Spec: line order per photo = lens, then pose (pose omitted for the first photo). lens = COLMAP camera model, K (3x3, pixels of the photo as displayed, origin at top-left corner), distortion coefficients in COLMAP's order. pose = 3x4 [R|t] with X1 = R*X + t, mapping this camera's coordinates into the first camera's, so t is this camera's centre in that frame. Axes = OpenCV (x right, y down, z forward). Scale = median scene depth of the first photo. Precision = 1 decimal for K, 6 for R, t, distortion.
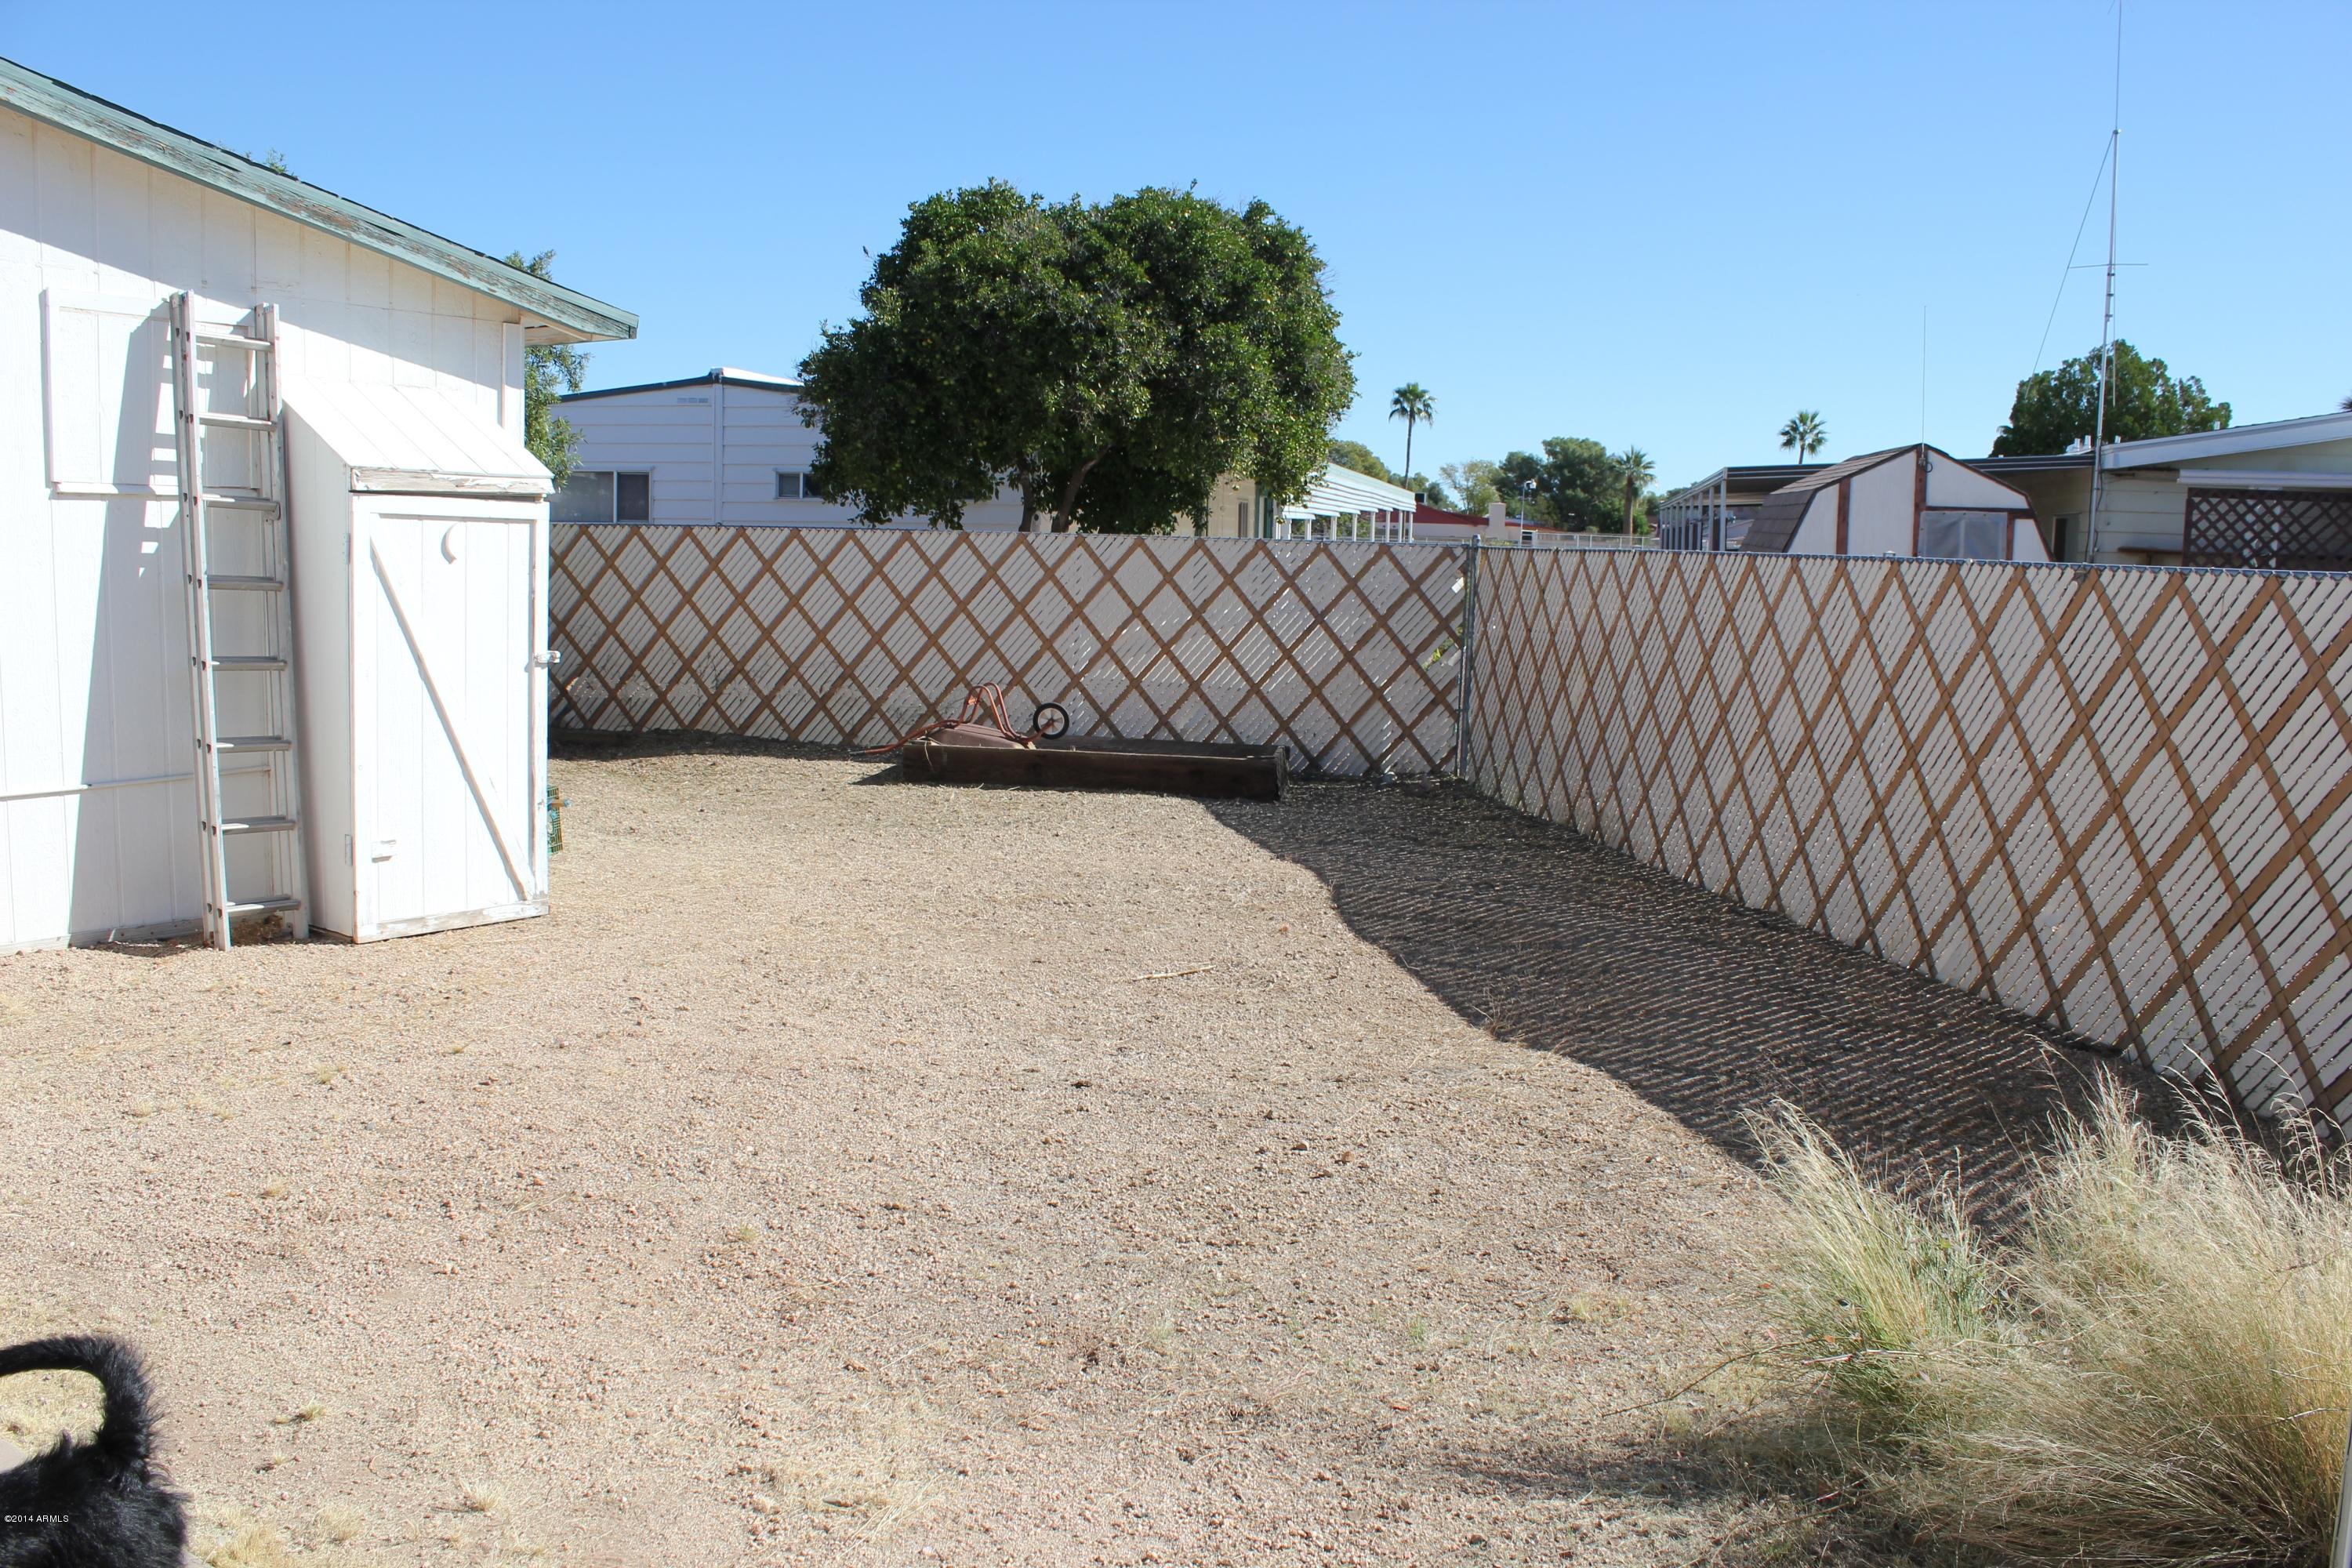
lens RADIAL K [[1923.8, 0, 1176.0], [0, 1923.8, 784.0], [0, 0, 1]] dist [-0.169396, 0.160536]
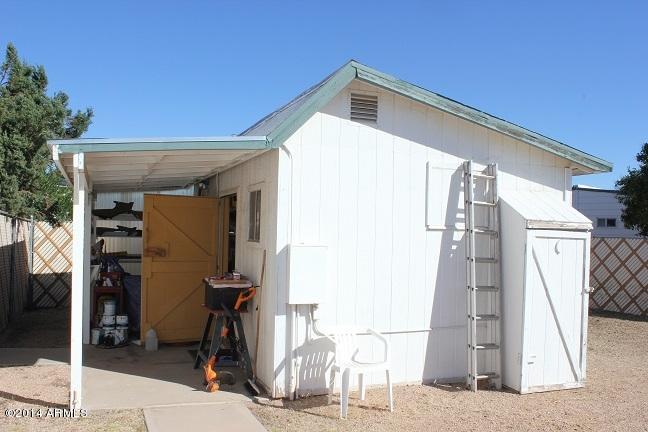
lens RADIAL K [[530.0, 0, 324.0], [0, 530.0, 216.0], [0, 0, 1]] dist [-0.169396, 0.160536]
pose [[0.839260, -0.018990, -0.543399, -0.272067], [-0.070343, 0.987199, -0.143143, -0.043147], [0.539161, 0.158358, 0.827181, 0.196825]]
